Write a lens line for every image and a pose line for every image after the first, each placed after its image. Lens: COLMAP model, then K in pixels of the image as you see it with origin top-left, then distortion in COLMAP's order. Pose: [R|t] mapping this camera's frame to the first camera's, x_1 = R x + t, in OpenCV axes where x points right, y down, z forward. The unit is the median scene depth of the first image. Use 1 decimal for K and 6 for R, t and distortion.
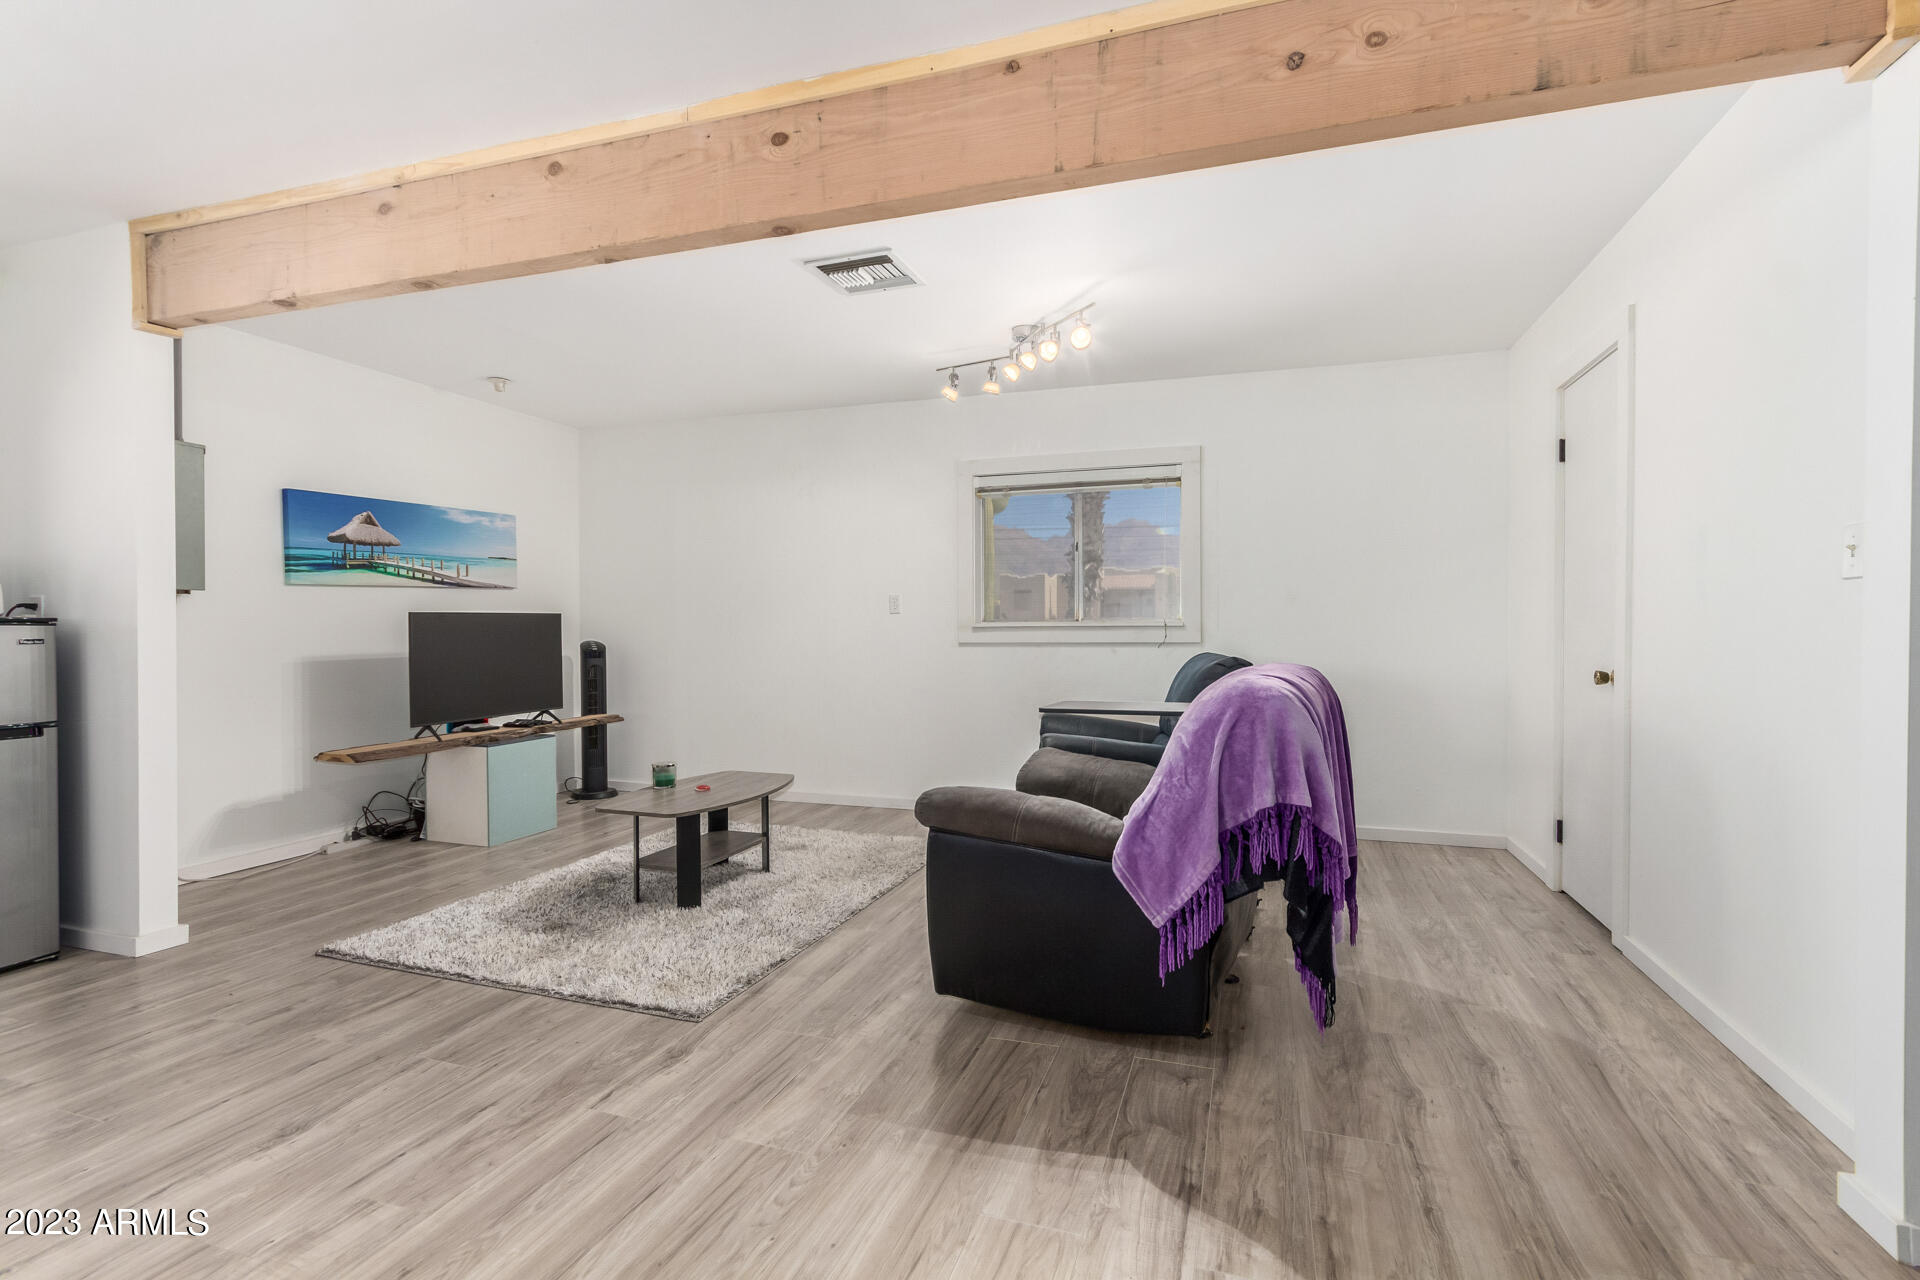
lens RADIAL K [[882.4, 0, 945.3], [0, 882.4, 635.6], [0, 0, 1]] dist [0.002859, -0.000129]
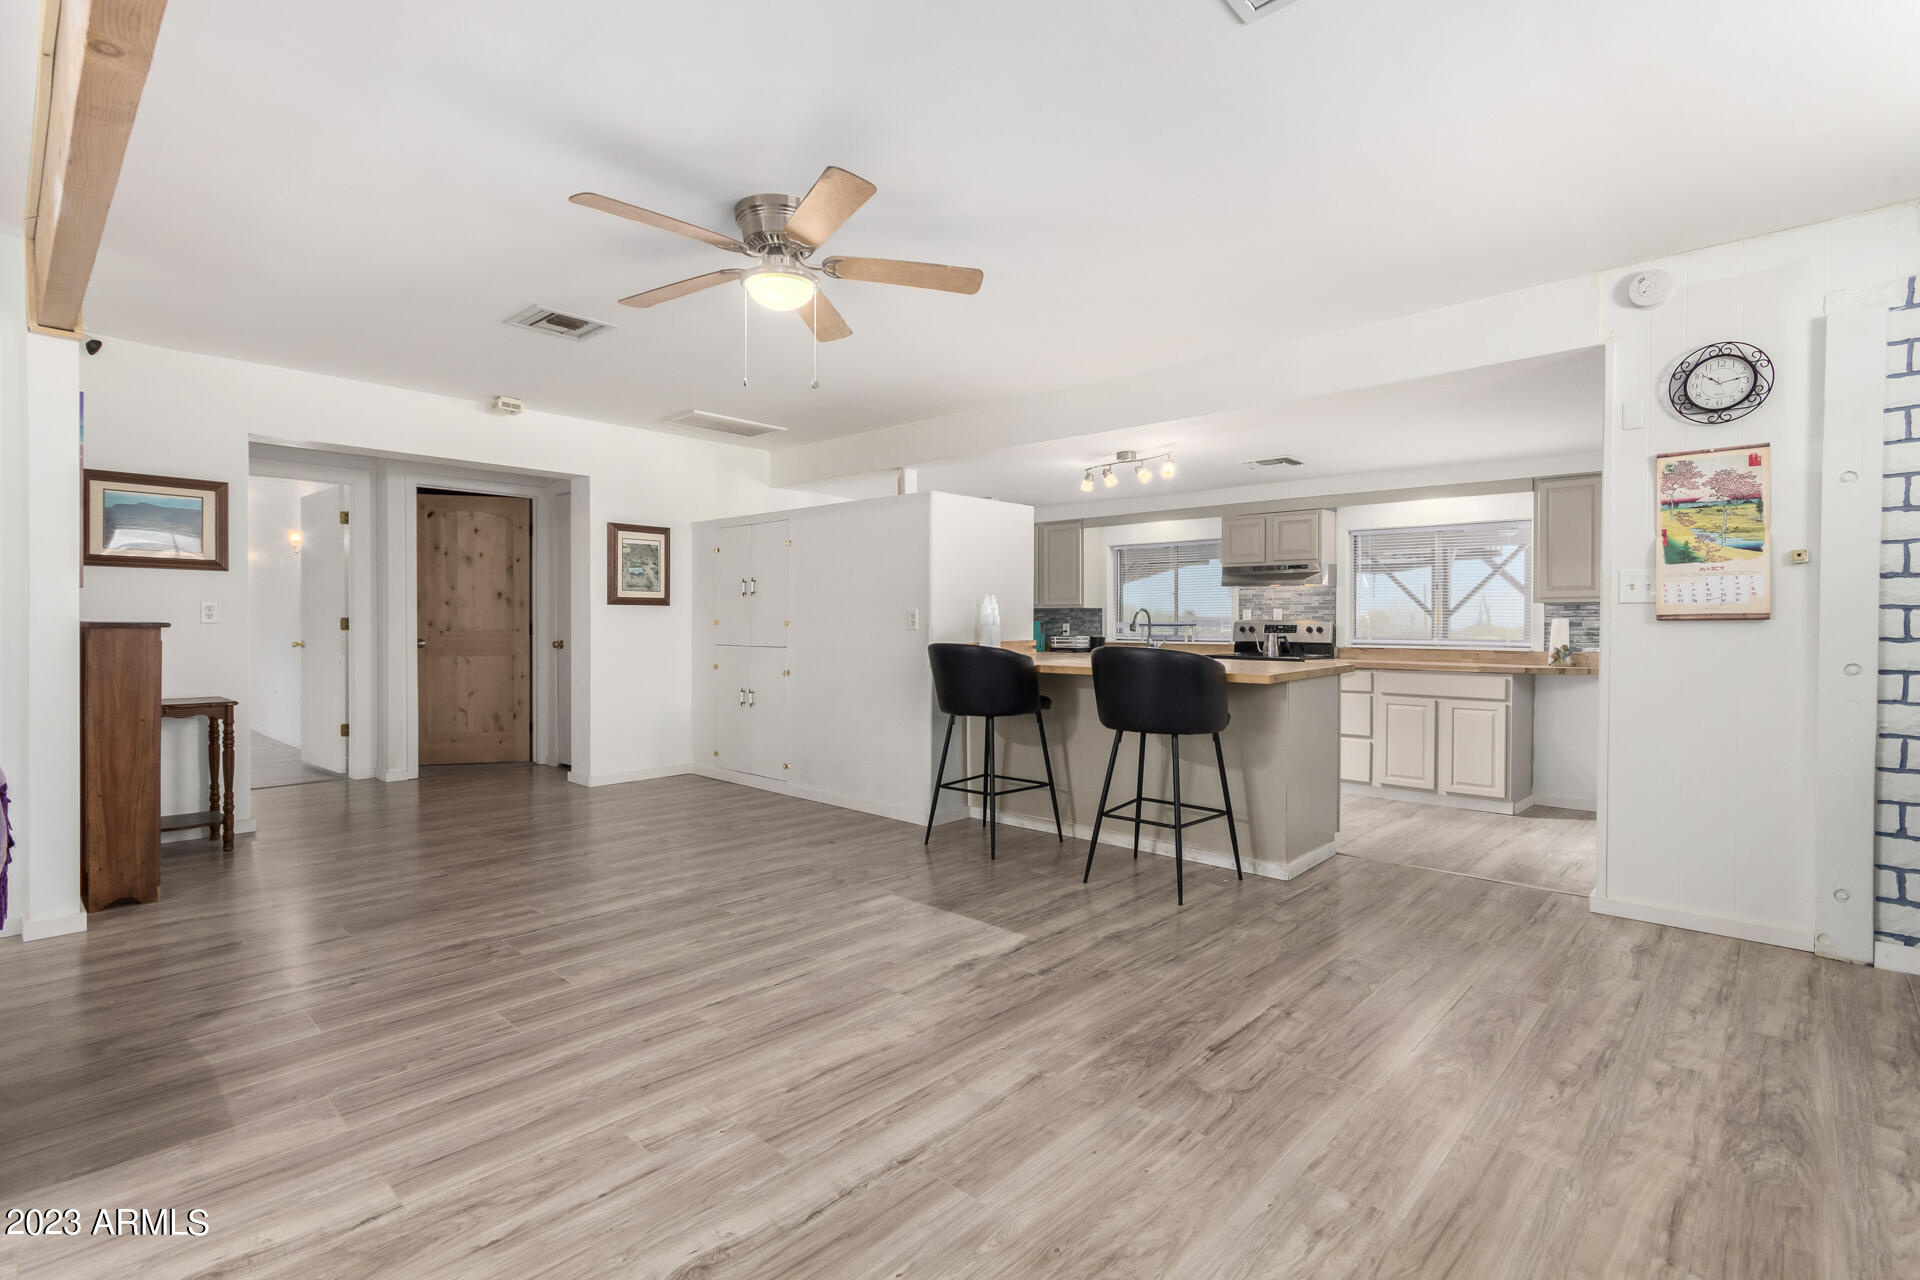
lens RADIAL K [[866.1, 0, 953.7], [0, 866.1, 636.8], [0, 0, 1]] dist [-0.001124, -0.000018]
pose [[-0.914593, -0.005182, 0.404343, -0.778084], [0.003102, 0.999799, 0.019829, -0.006221], [-0.404364, 0.019390, -0.914393, 0.989152]]
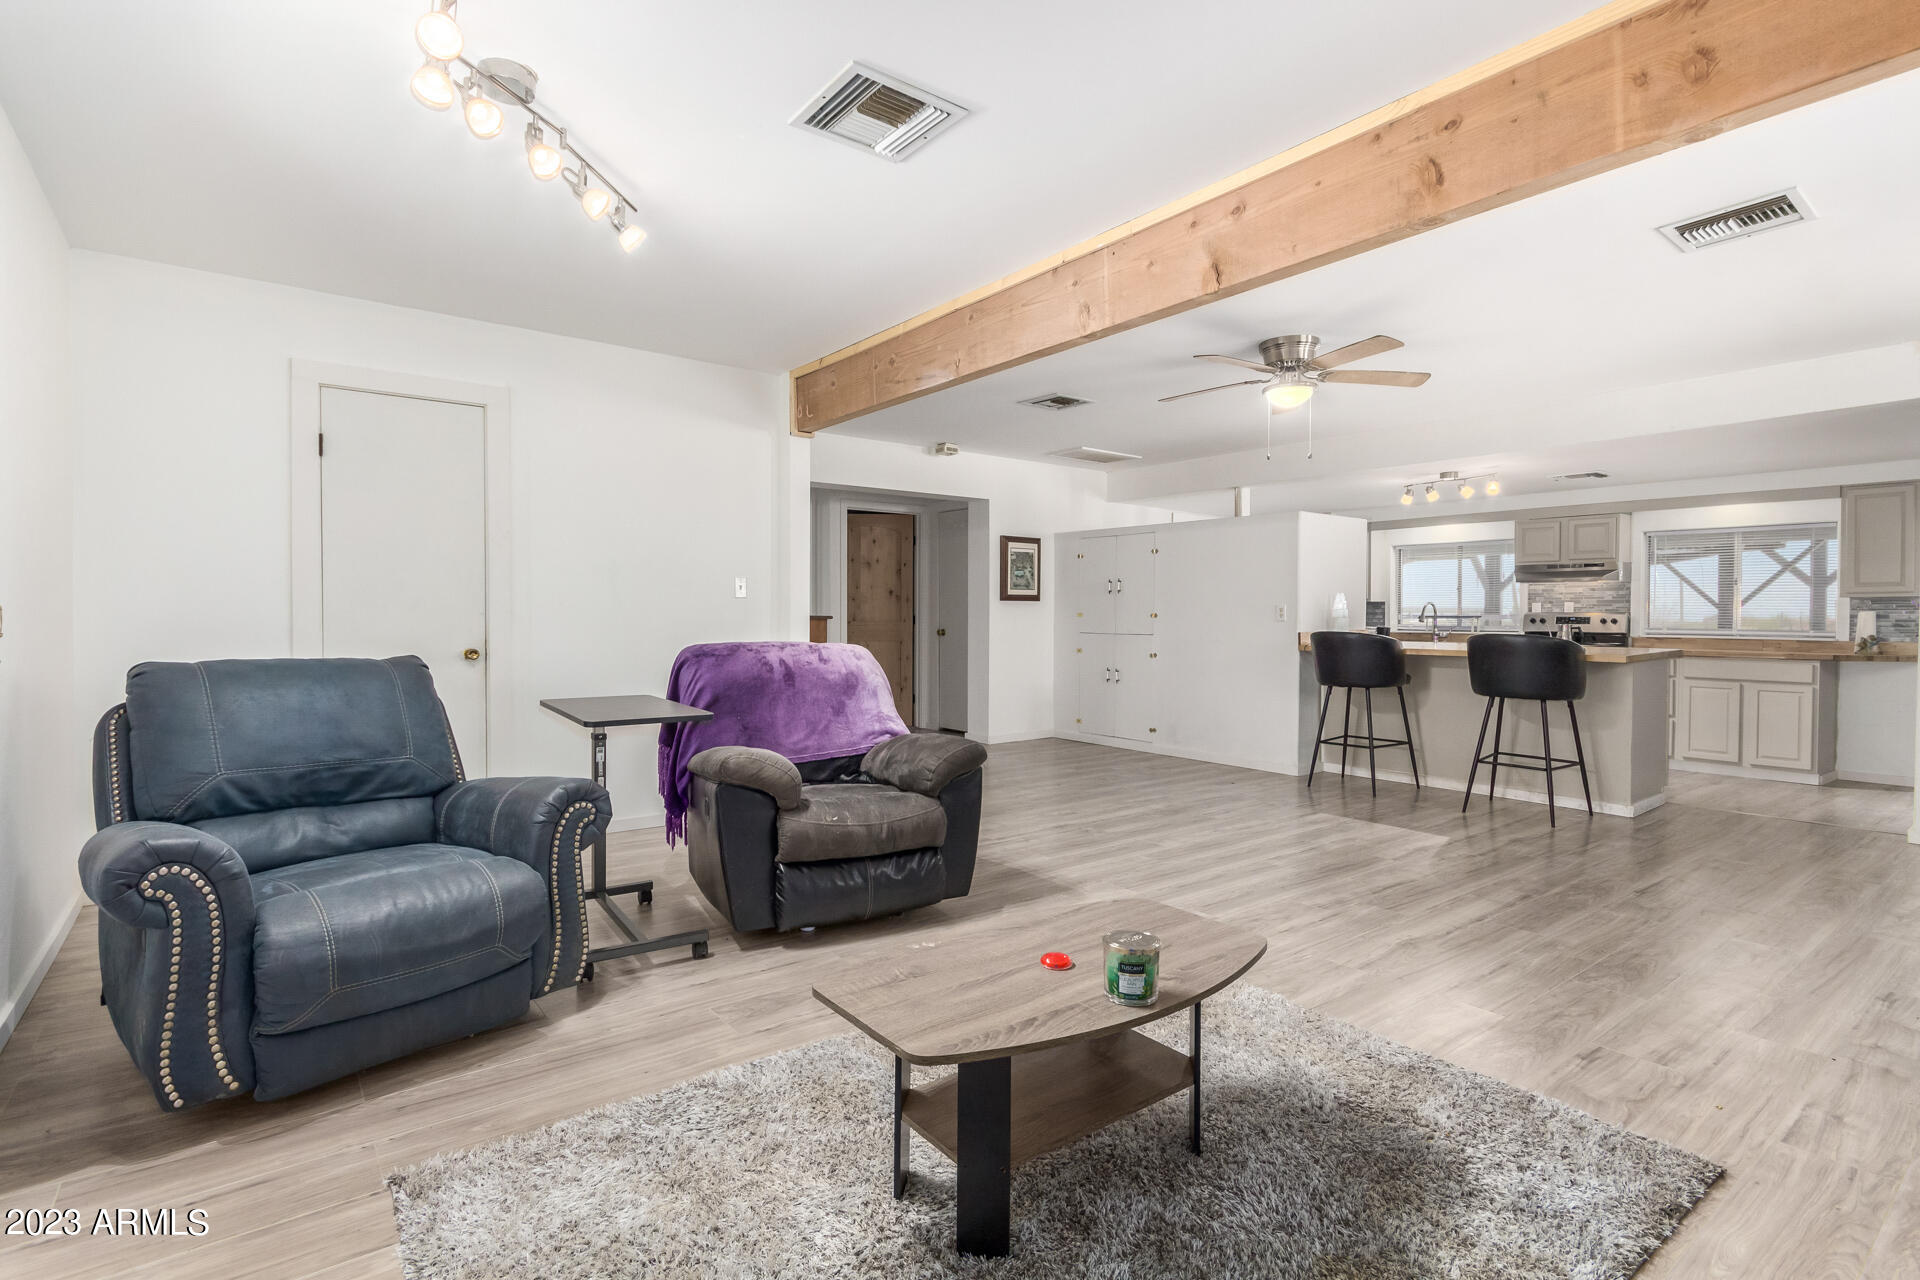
lens RADIAL K [[889.8, 0, 966.0], [0, 889.8, 631.3], [0, 0, 1]] dist [0.001908, 0.000249]
pose [[-0.839399, -0.009683, 0.543429, -0.578850], [0.003815, 0.999712, 0.023706, -0.014999], [-0.543502, 0.021972, -0.839121, 1.684857]]
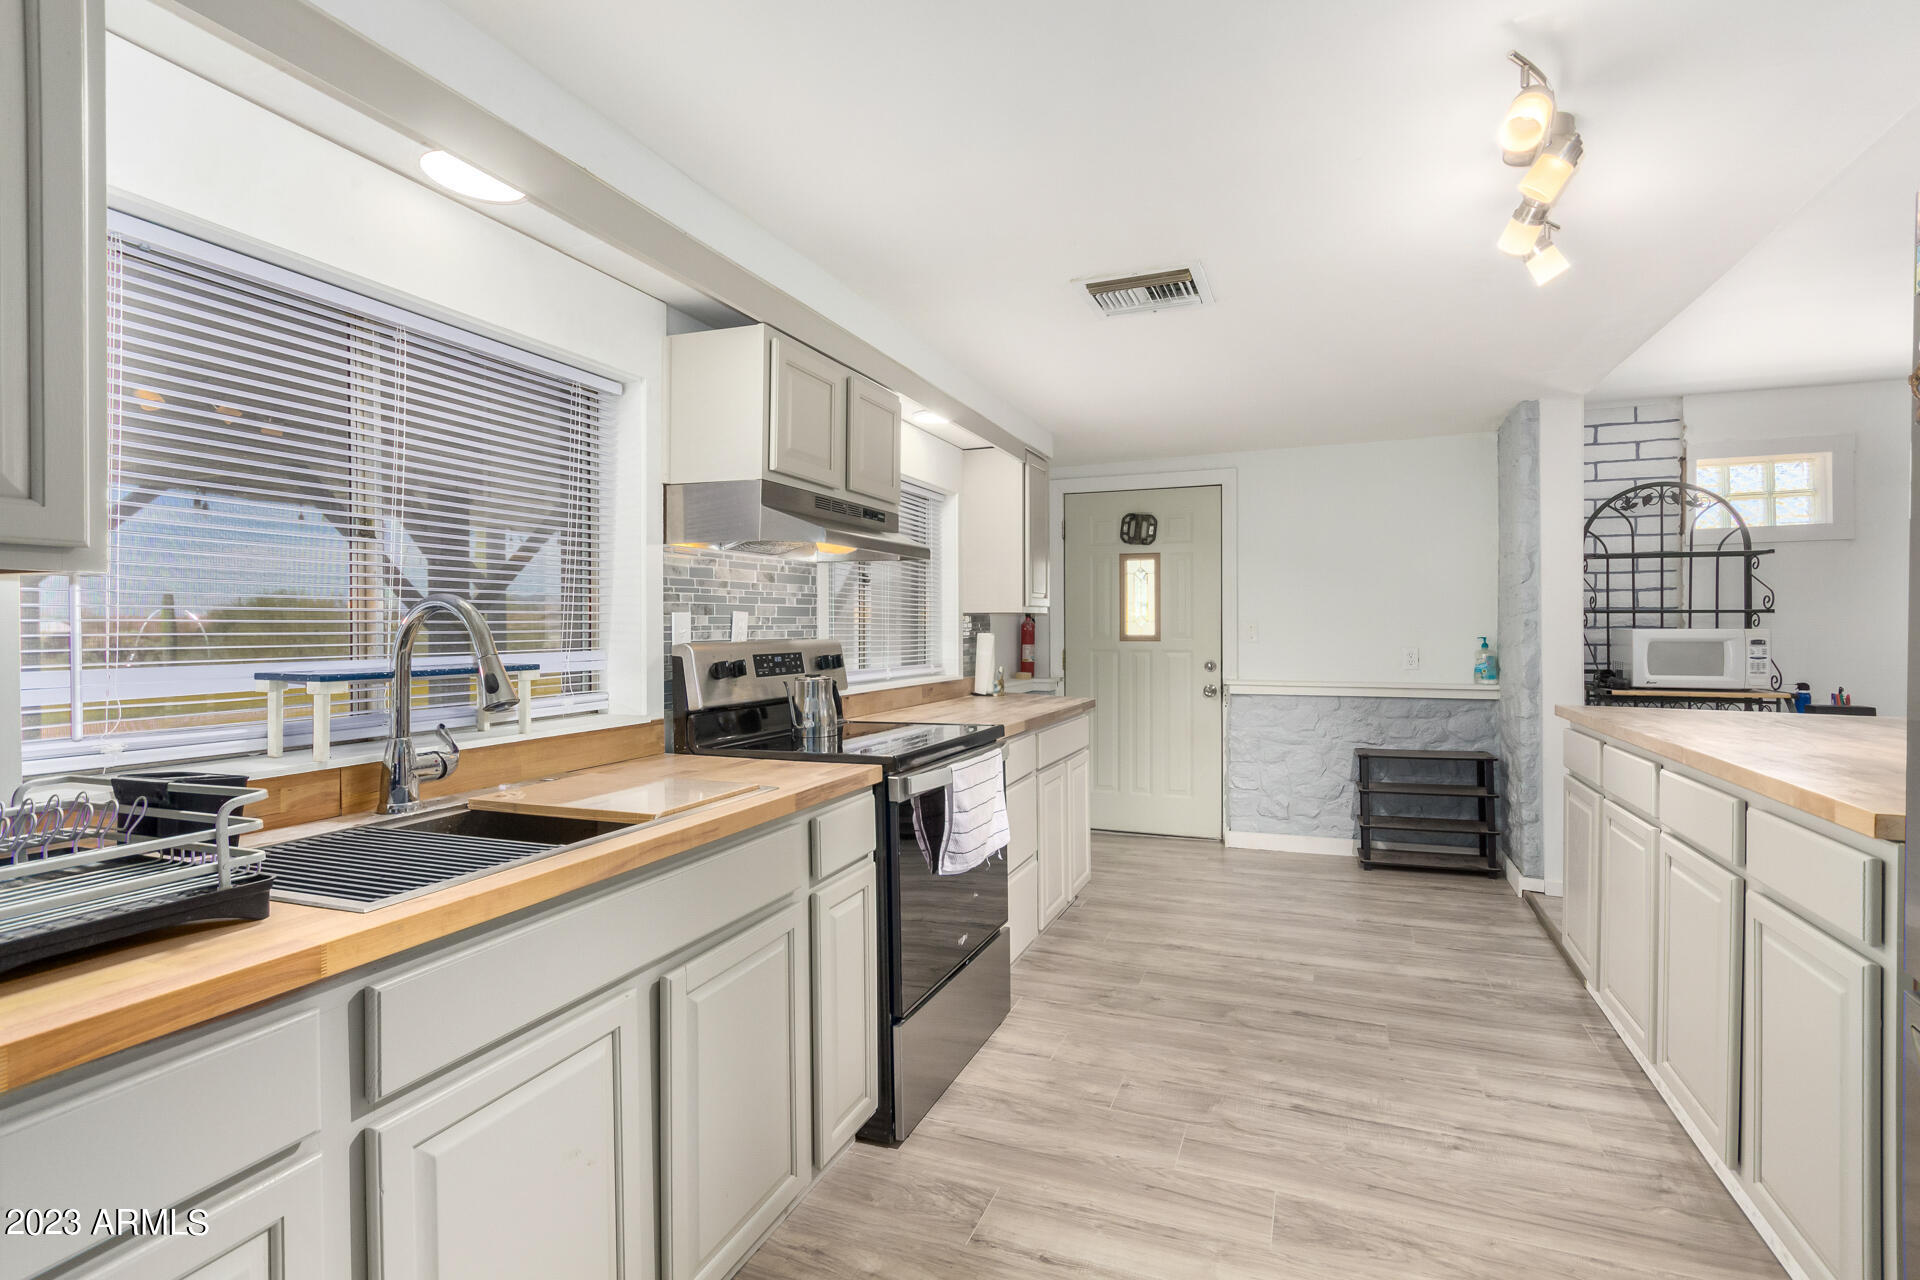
lens RADIAL K [[908.2, 0, 960.0], [0, 908.2, 640.0], [0, 0, 1]] dist [-0.000973, -0.000354]
pose [[-0.063724, 0.017322, -0.997817, 0.216210], [-0.004888, 0.999832, 0.017669, -0.020050], [0.997956, 0.006003, -0.063628, -1.092179]]
